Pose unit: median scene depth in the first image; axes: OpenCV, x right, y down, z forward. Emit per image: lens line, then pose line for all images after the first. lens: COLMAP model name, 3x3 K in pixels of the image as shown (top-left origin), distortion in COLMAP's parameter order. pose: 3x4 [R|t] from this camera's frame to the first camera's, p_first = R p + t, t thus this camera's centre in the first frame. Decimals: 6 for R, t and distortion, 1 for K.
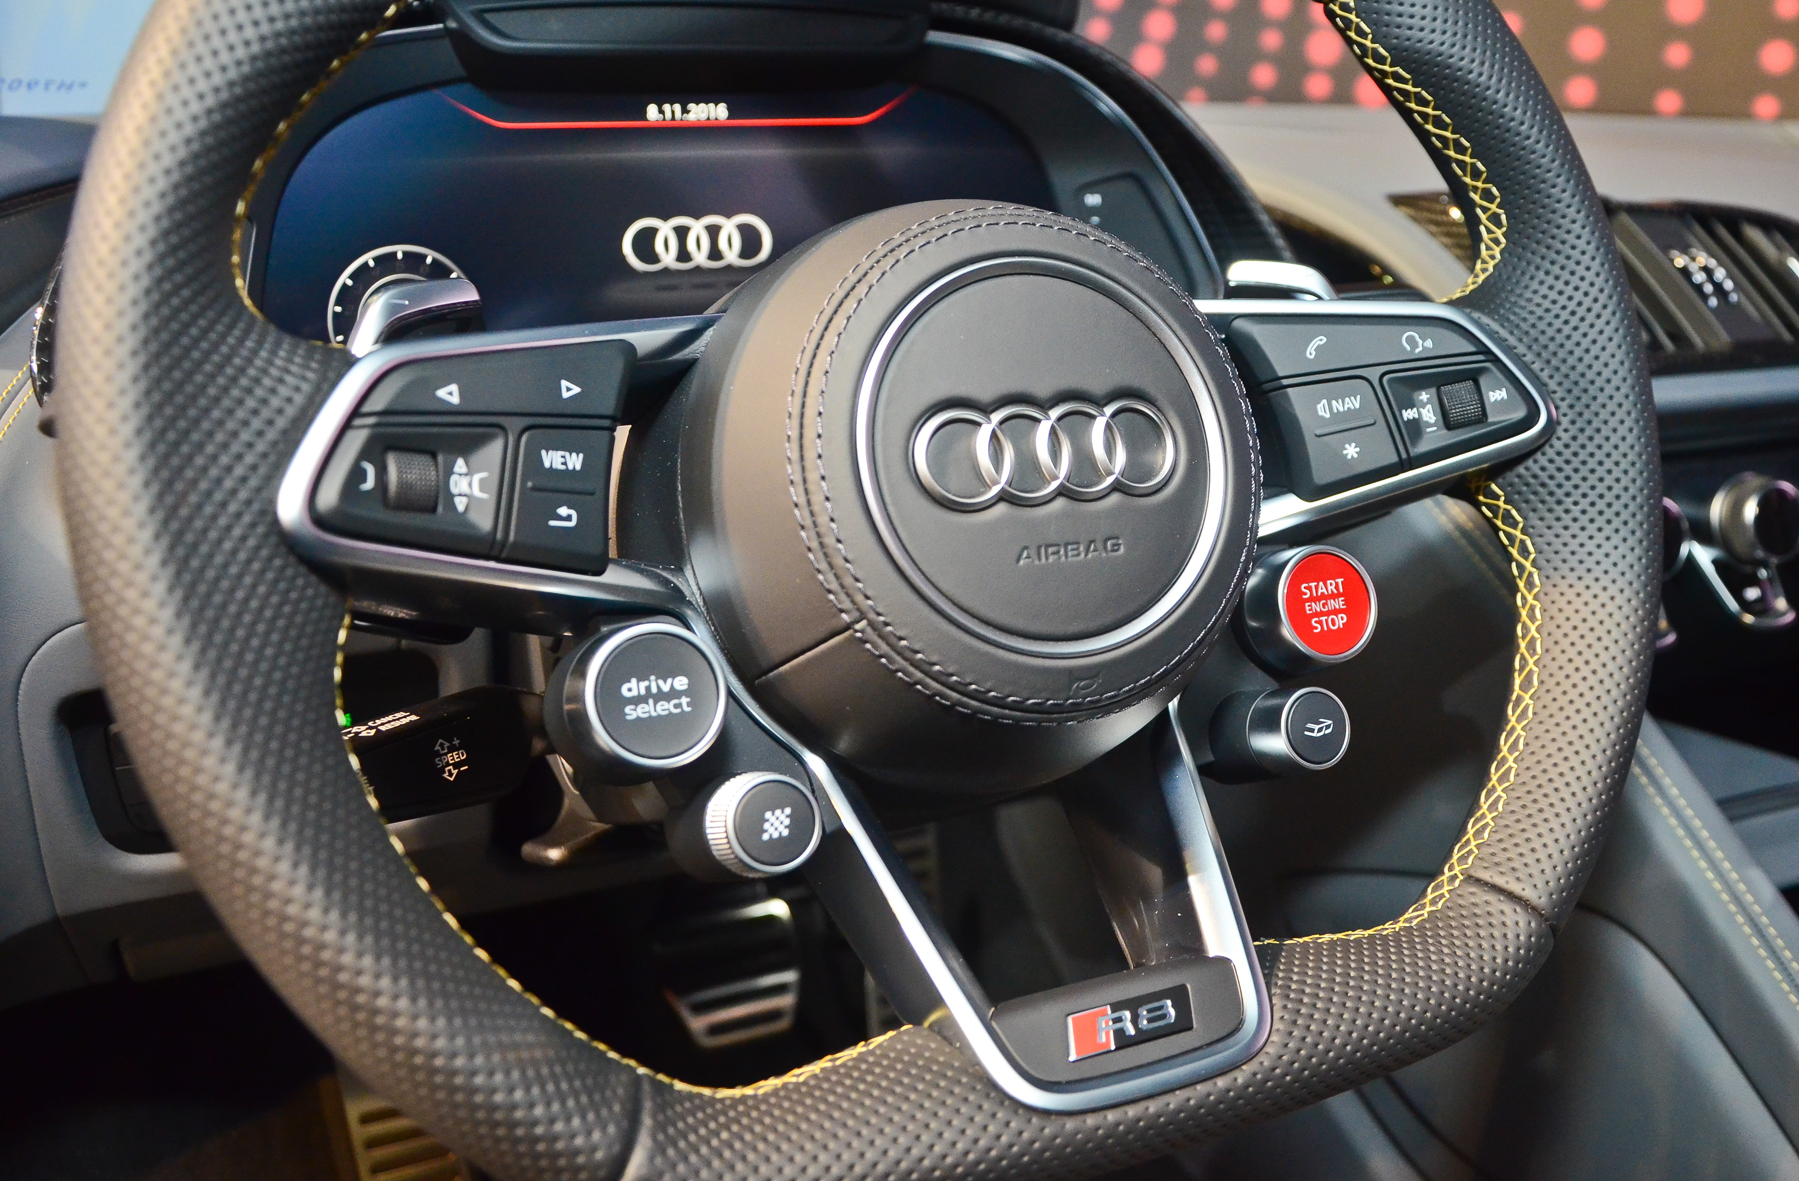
lens RADIAL K [[1618.5, 0, 1021.0], [0, 1618.5, 485.6], [0, 0, 1]] dist [-0.139578, -0.002163]
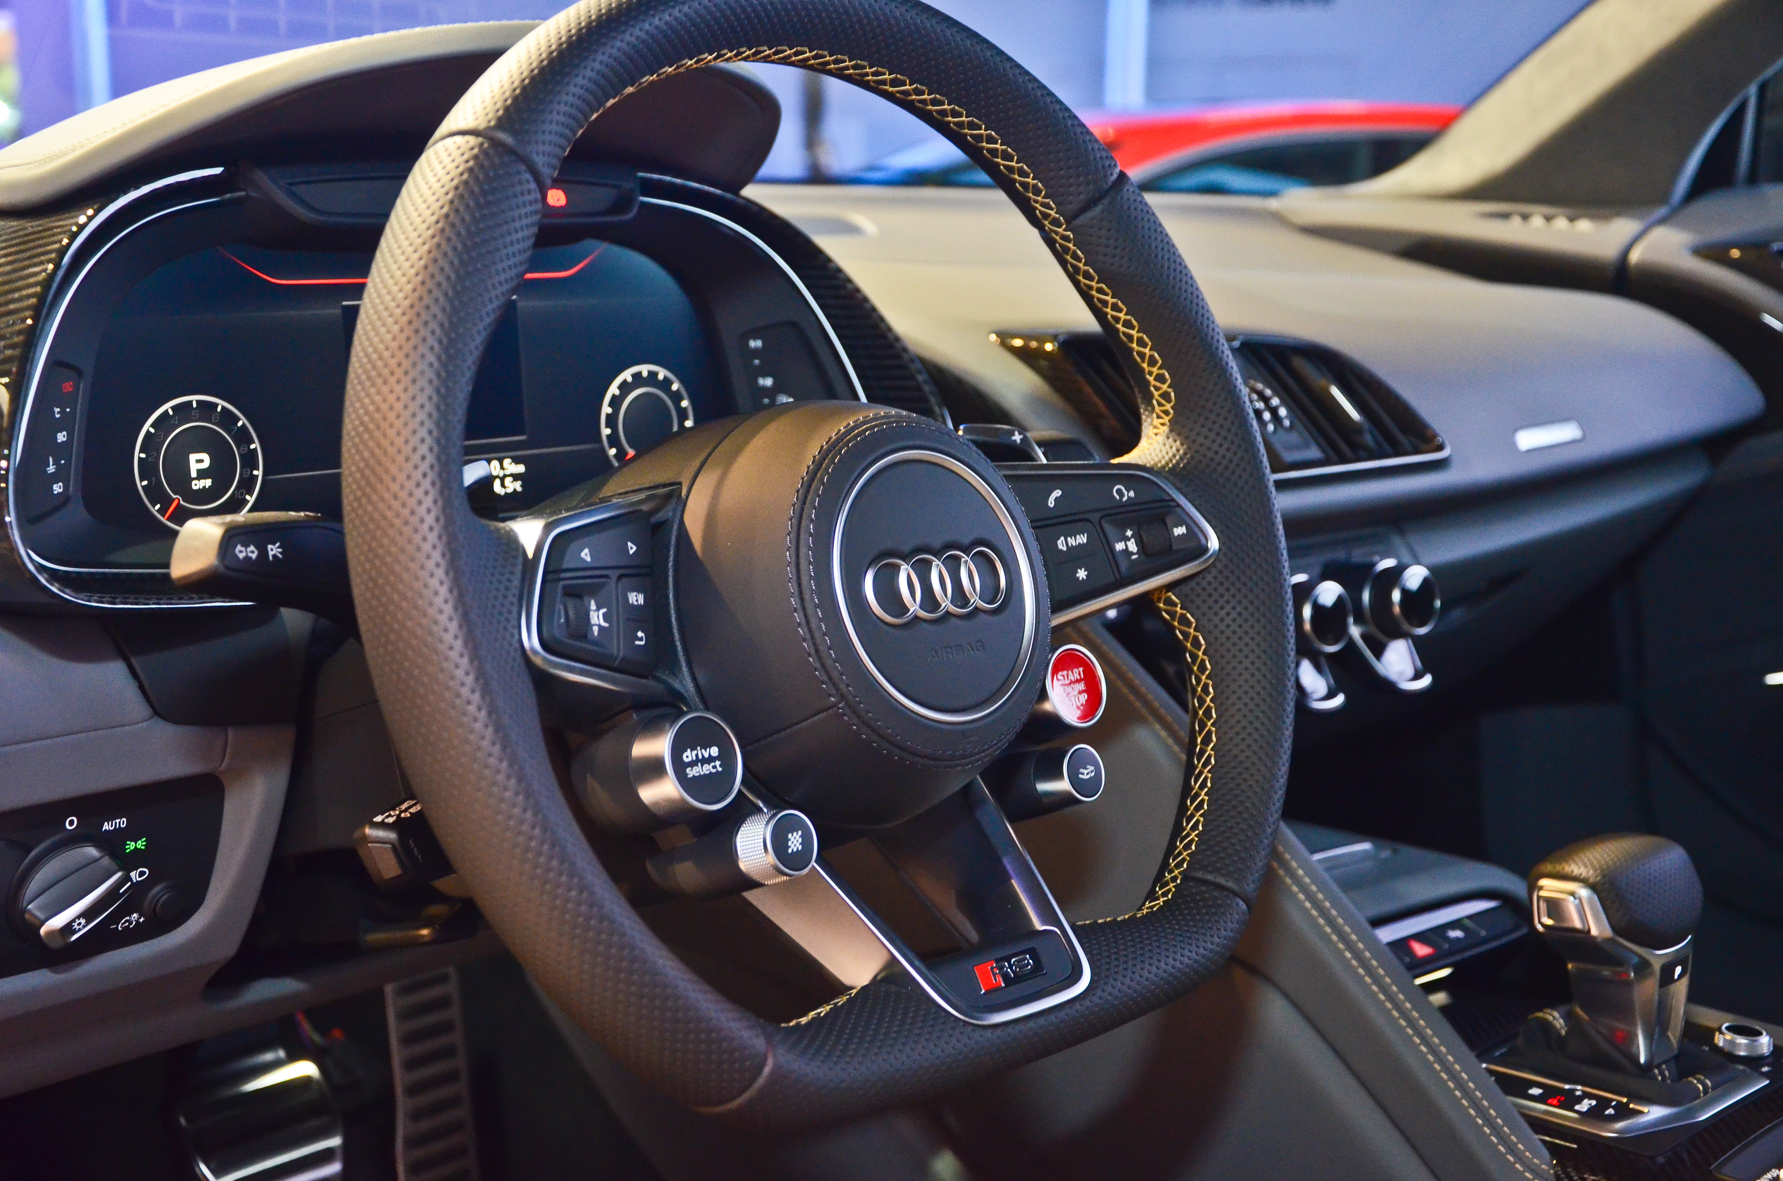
lens RADIAL K [[2233.3, 0, 851.8], [0, 2233.3, 588.7], [0, 0, 1]] dist [0.071746, 0.002248]
pose [[0.954067, -0.024294, 0.298607, -0.537964], [0.023771, 0.999703, 0.005386, -0.023626], [-0.298649, 0.001960, 0.954361, -0.738427]]
